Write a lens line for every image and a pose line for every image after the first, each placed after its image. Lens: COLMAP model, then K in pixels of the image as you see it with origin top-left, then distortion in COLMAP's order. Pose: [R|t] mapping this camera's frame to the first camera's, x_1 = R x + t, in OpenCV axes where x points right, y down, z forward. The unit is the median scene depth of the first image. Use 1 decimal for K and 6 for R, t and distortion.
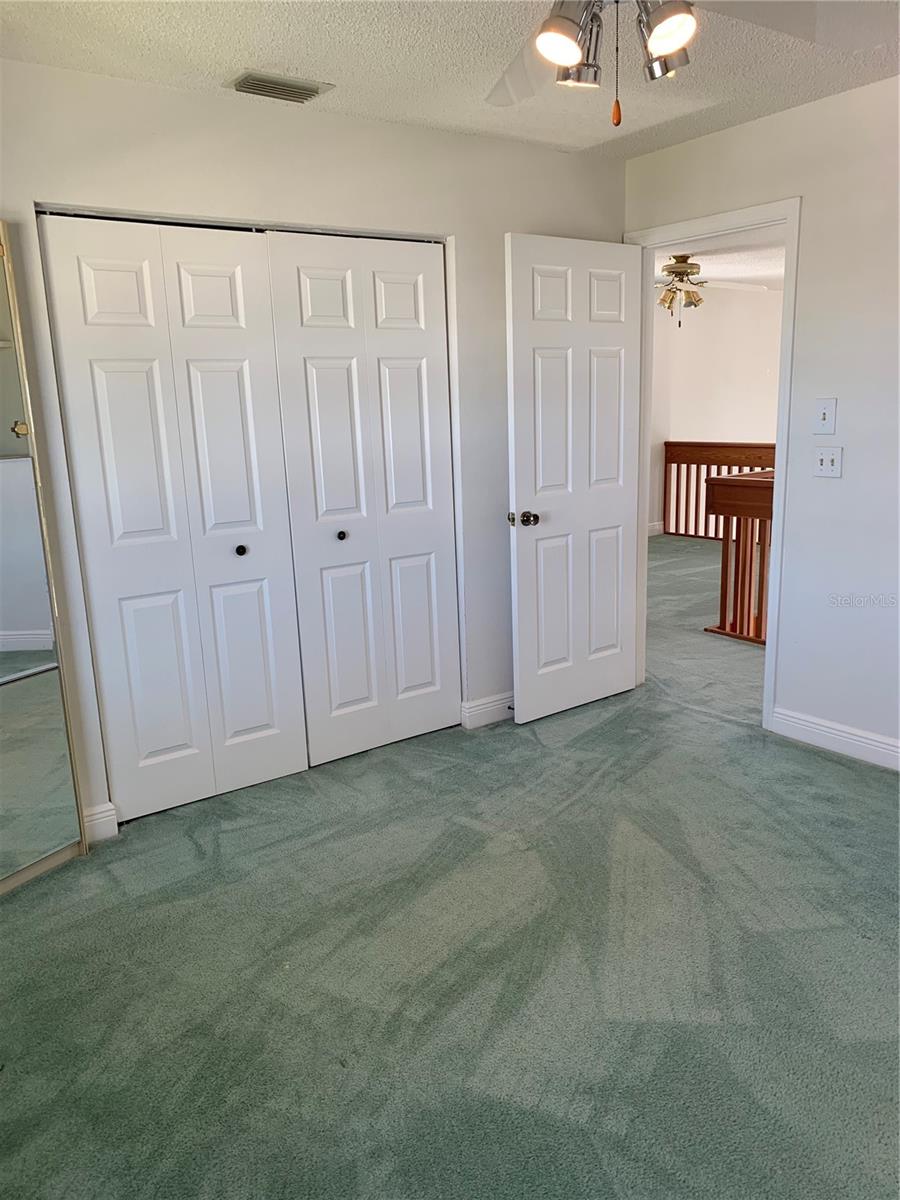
lens RADIAL K [[910.2, 0, 450.0], [0, 910.2, 600.0], [0, 0, 1]] dist [0.089363, -0.176833]
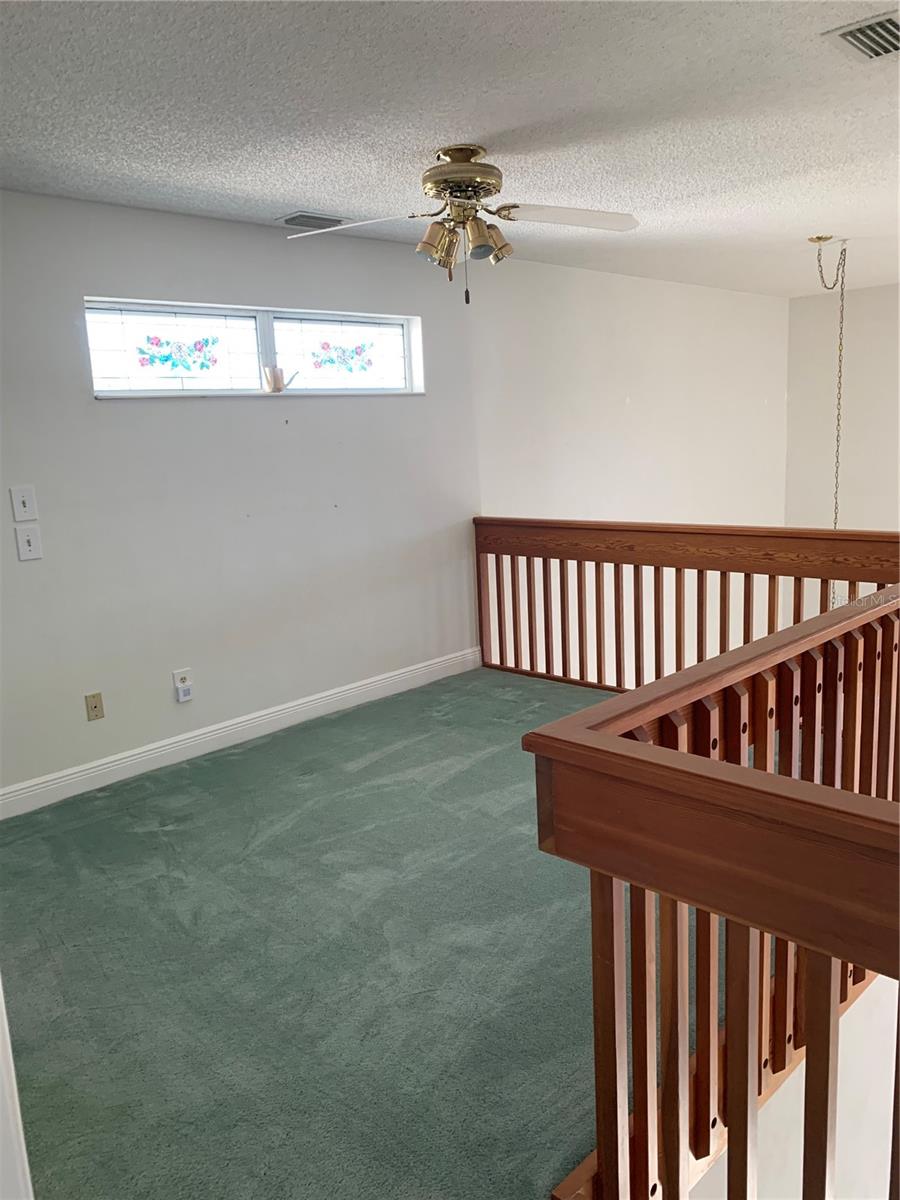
lens RADIAL K [[910.2, 0, 450.0], [0, 910.2, 600.0], [0, 0, 1]] dist [0.089363, -0.176833]
pose [[0.986574, -0.042636, 0.157654, 0.159363], [0.048834, 0.998170, -0.035650, -0.127991], [-0.155845, 0.042871, 0.986851, 0.540038]]
